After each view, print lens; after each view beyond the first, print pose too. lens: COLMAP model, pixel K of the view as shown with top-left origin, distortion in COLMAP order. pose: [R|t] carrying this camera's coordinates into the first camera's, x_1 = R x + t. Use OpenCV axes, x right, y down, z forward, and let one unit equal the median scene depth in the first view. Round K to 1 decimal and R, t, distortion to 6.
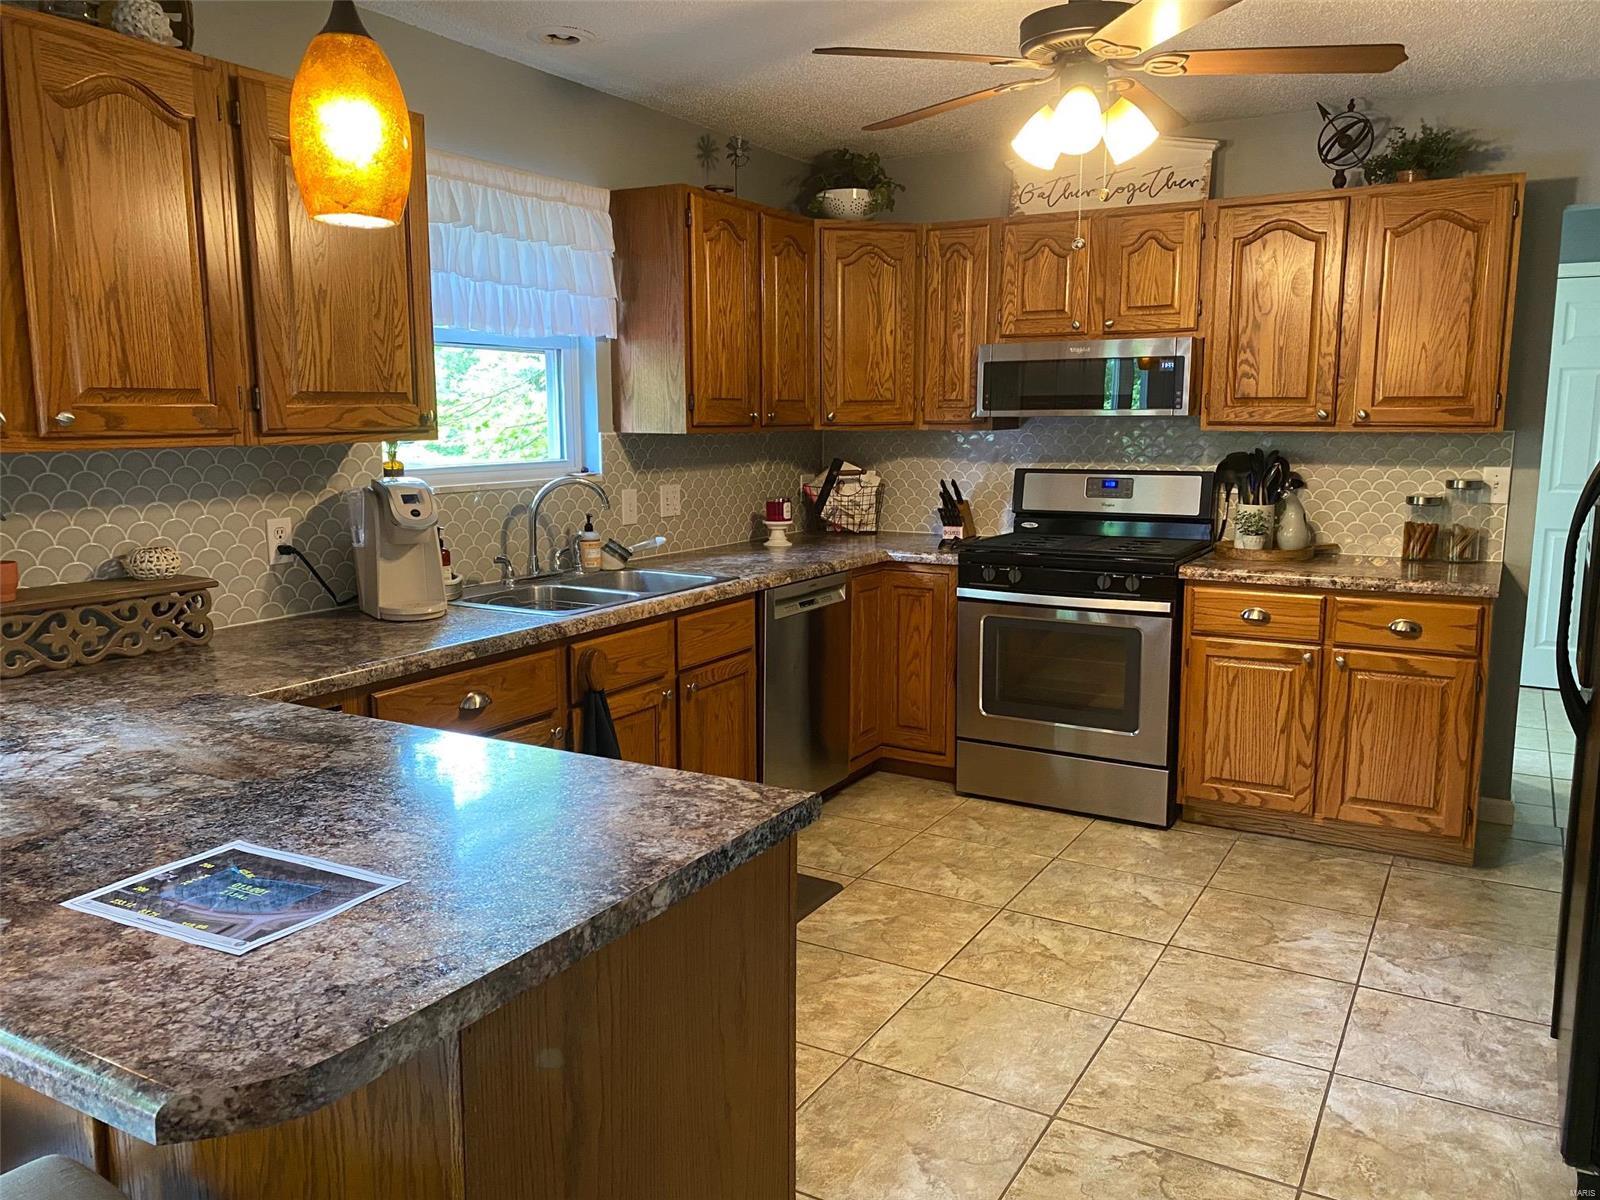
lens RADIAL K [[1230.2, 0, 804.8], [0, 1230.2, 606.0], [0, 0, 1]] dist [0.055014, -0.048337]
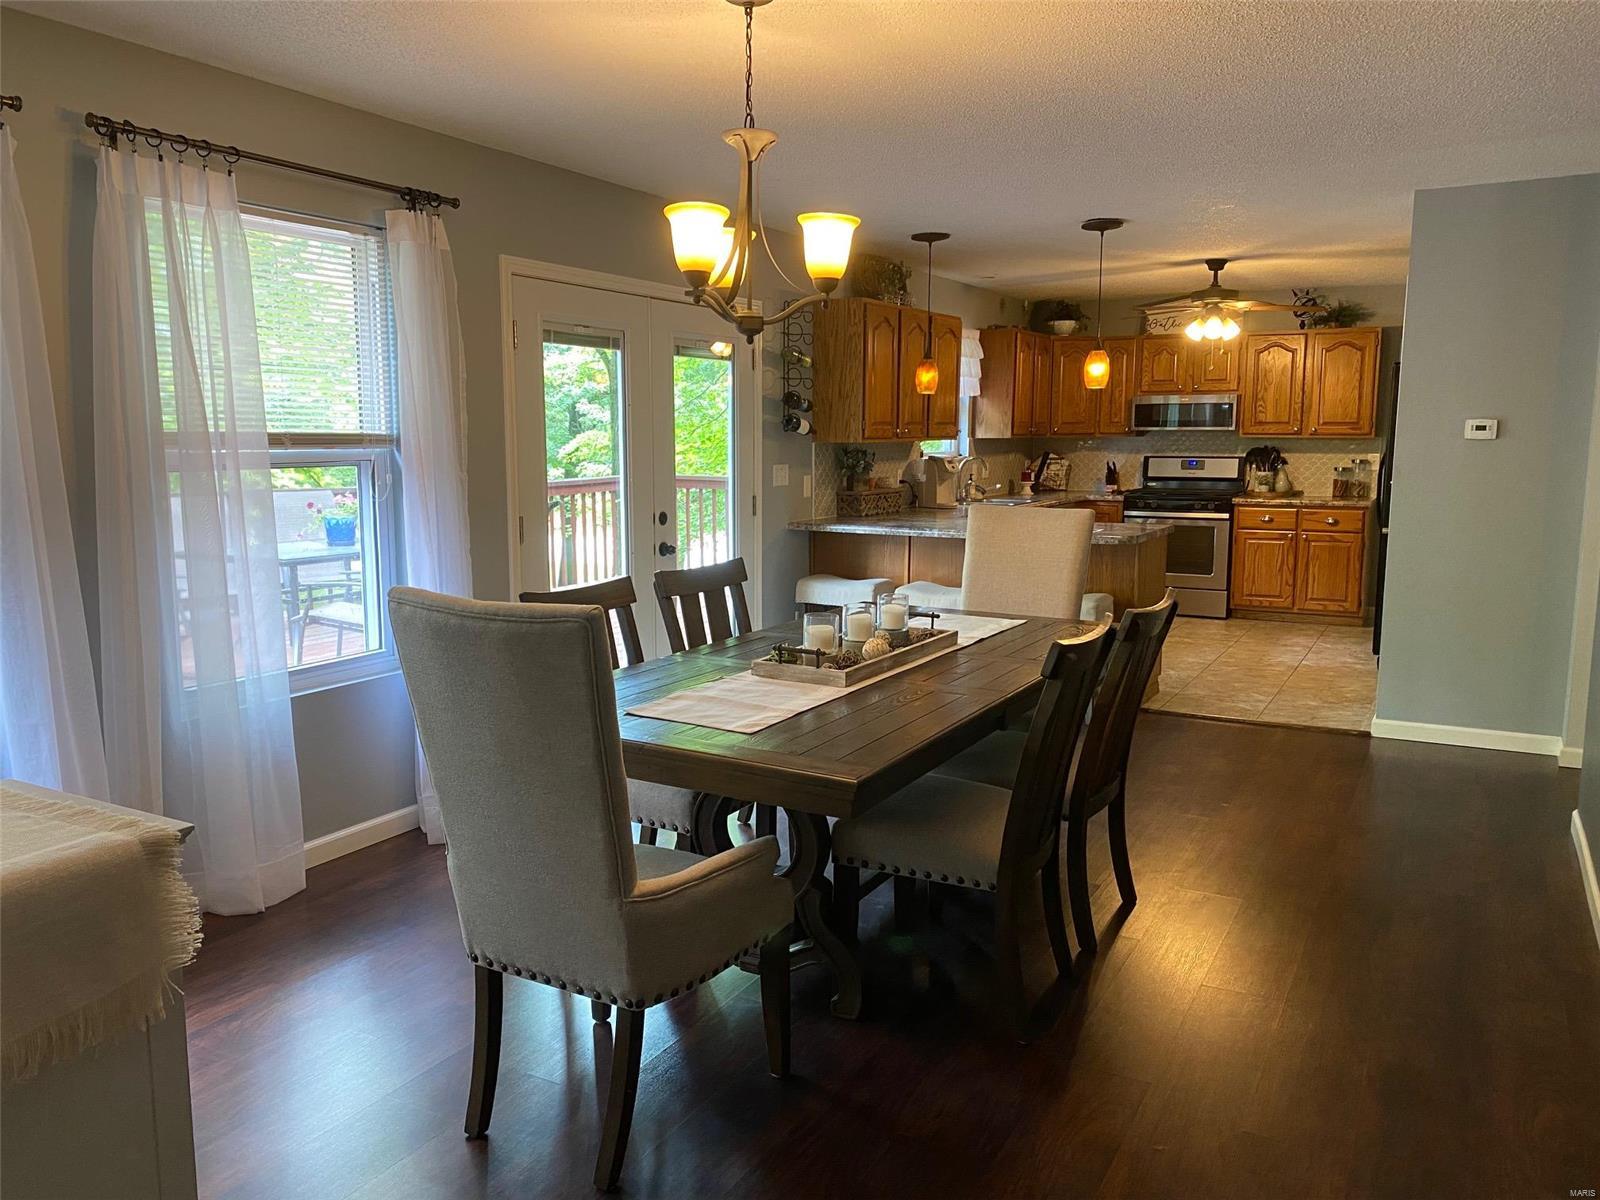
lens RADIAL K [[1230.2, 0, 796.2], [0, 1230.2, 599.4], [0, 0, 1]] dist [0.055014, -0.048337]
pose [[0.999790, -0.001184, 0.020479, -0.506007], [0.001490, 0.999887, -0.014940, 0.175491], [-0.020459, 0.014967, 0.999679, -1.158076]]
